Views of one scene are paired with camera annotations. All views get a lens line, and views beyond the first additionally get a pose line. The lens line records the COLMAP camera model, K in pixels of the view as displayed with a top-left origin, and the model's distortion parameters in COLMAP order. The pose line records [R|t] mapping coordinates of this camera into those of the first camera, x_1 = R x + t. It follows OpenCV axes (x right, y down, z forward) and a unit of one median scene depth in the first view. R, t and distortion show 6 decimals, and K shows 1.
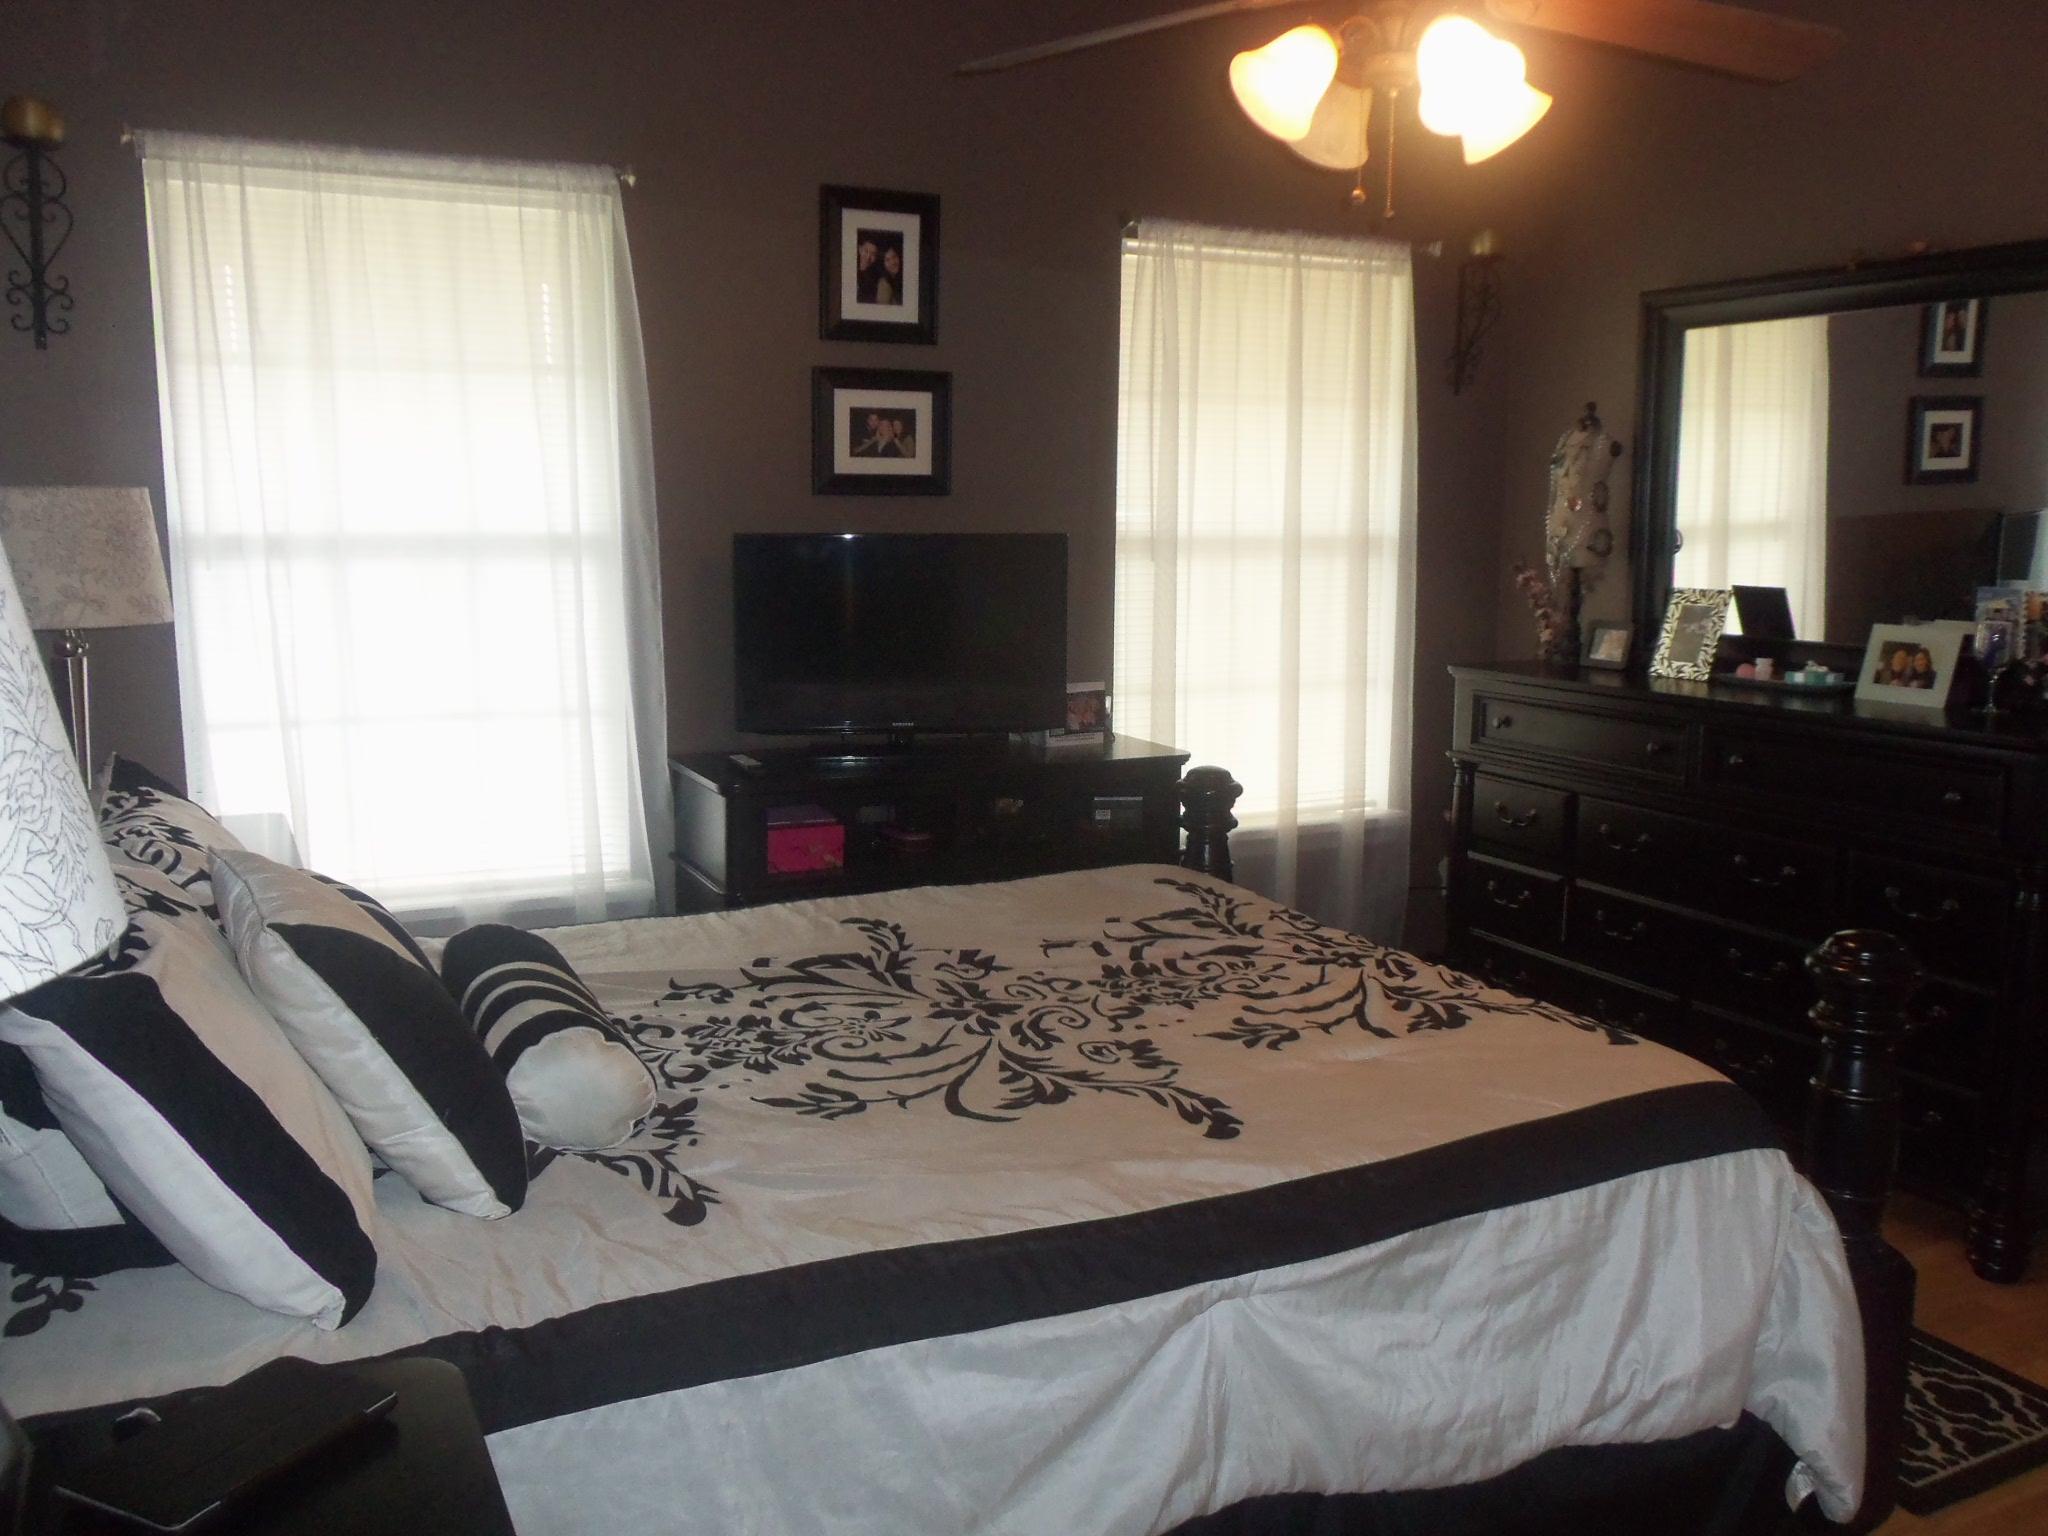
lens RADIAL K [[1687.5, 0, 1030.1], [0, 1687.5, 757.2], [0, 0, 1]] dist [0.000211, -0.011782]
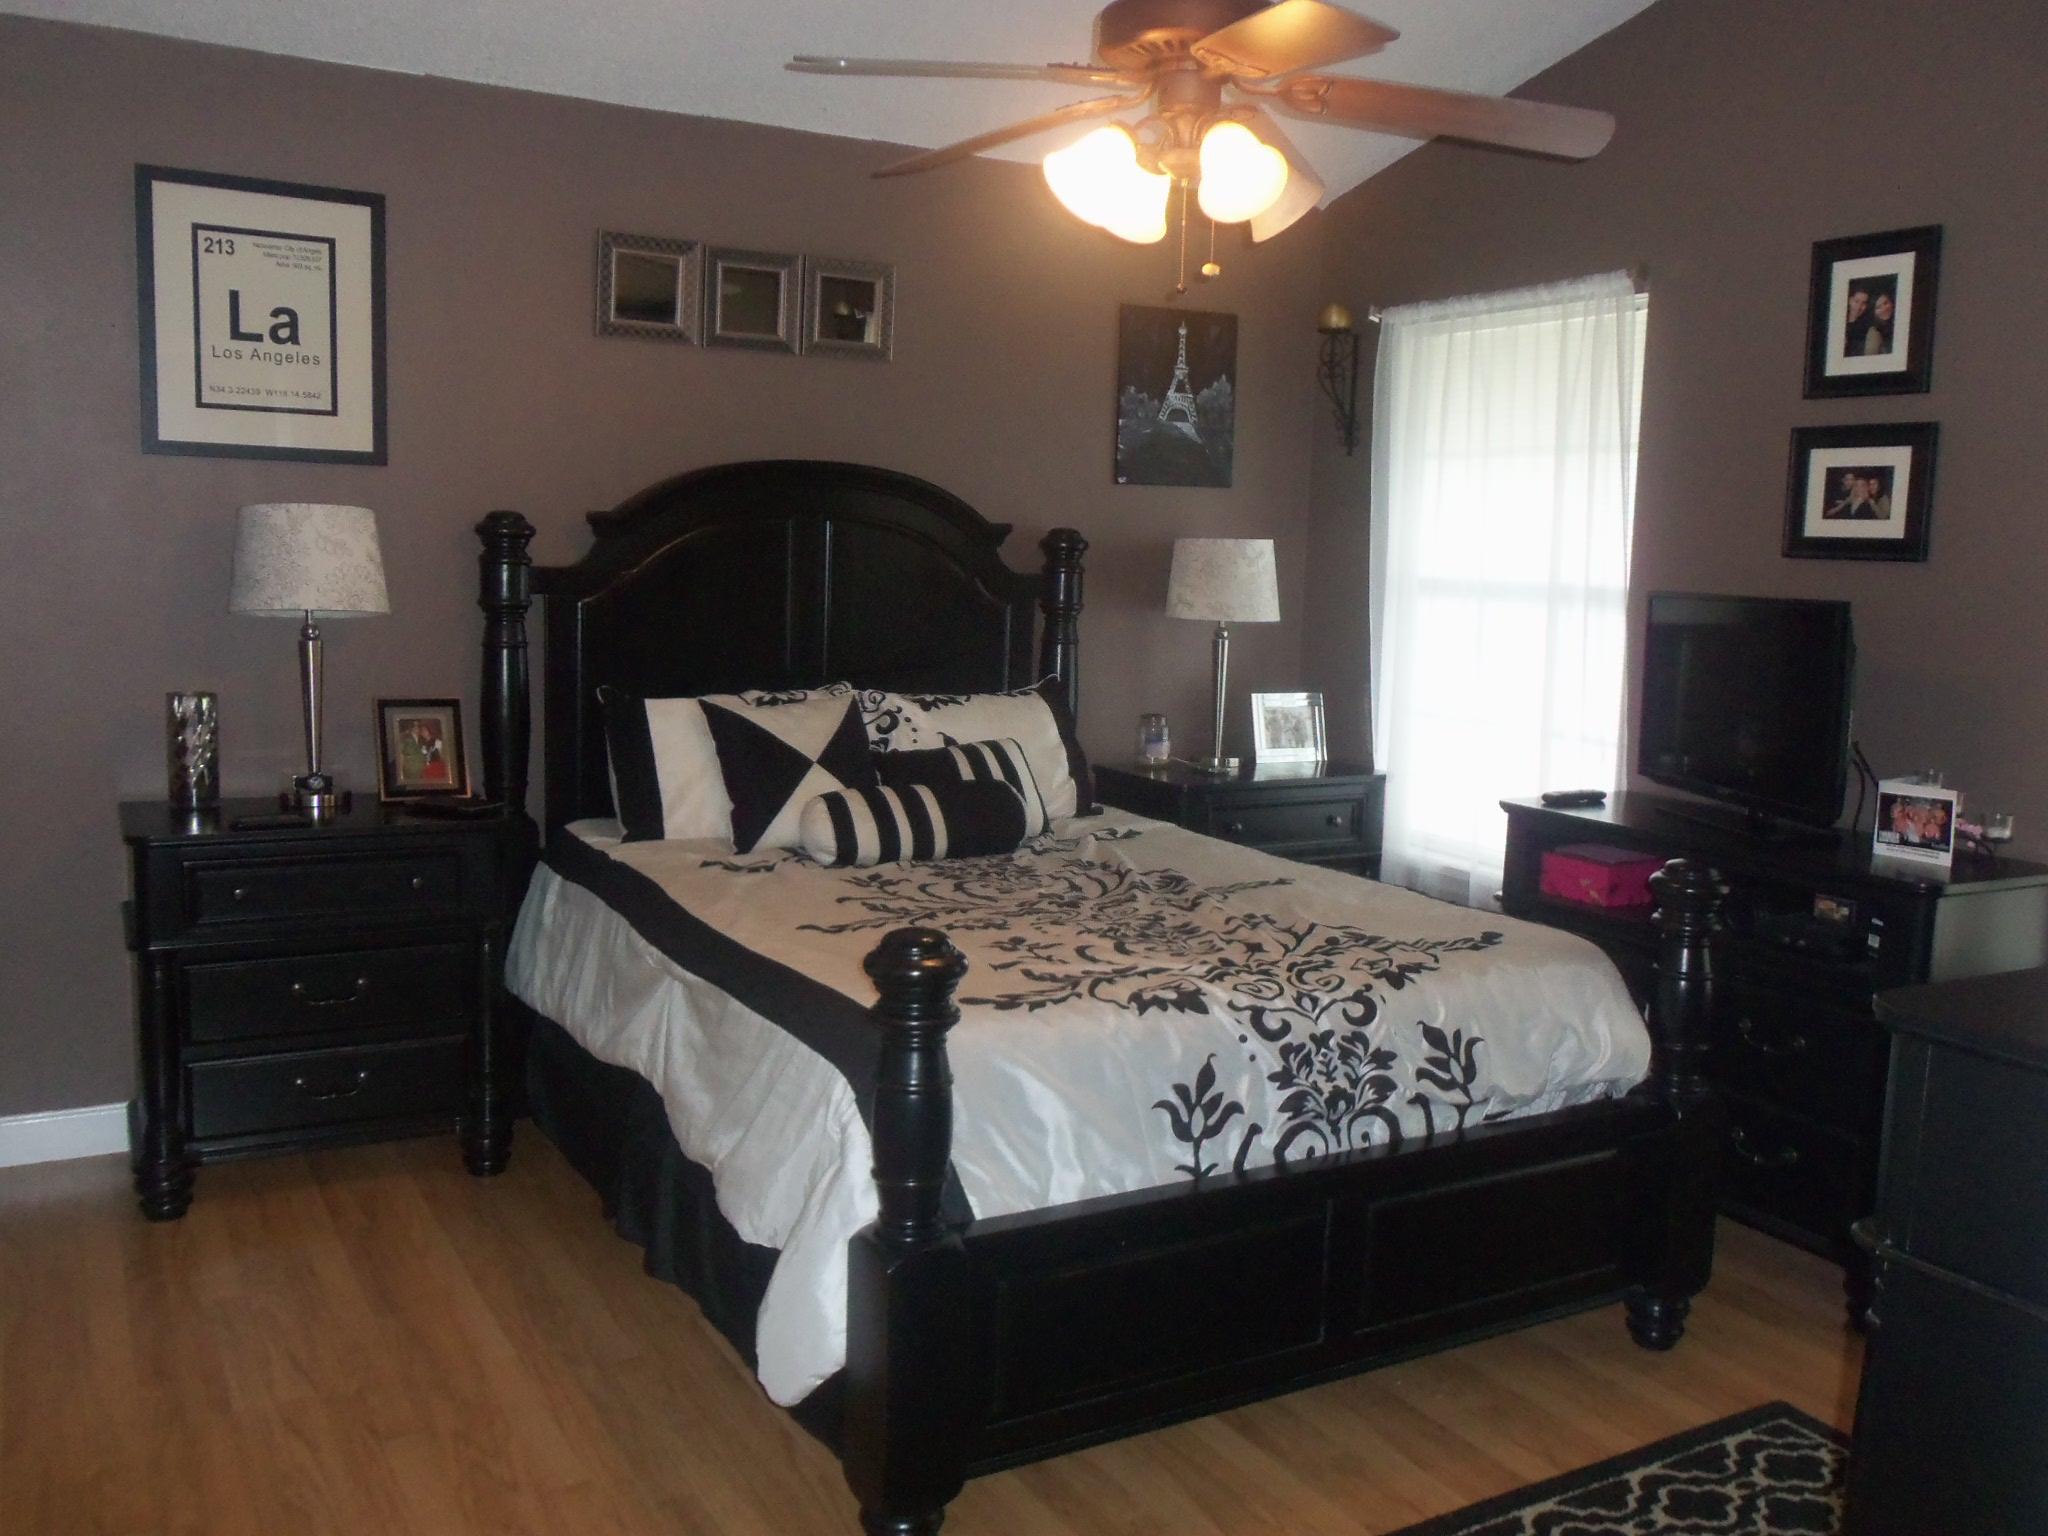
lens RADIAL K [[1799.0, 0, 1025.6], [0, 1799.0, 771.3], [0, 0, 1]] dist [0.008028, -0.002467]
pose [[0.072532, 0.127430, -0.989192, 0.889679], [-0.182172, 0.976812, 0.112477, -0.071939], [0.980588, 0.172045, 0.094064, 0.491709]]
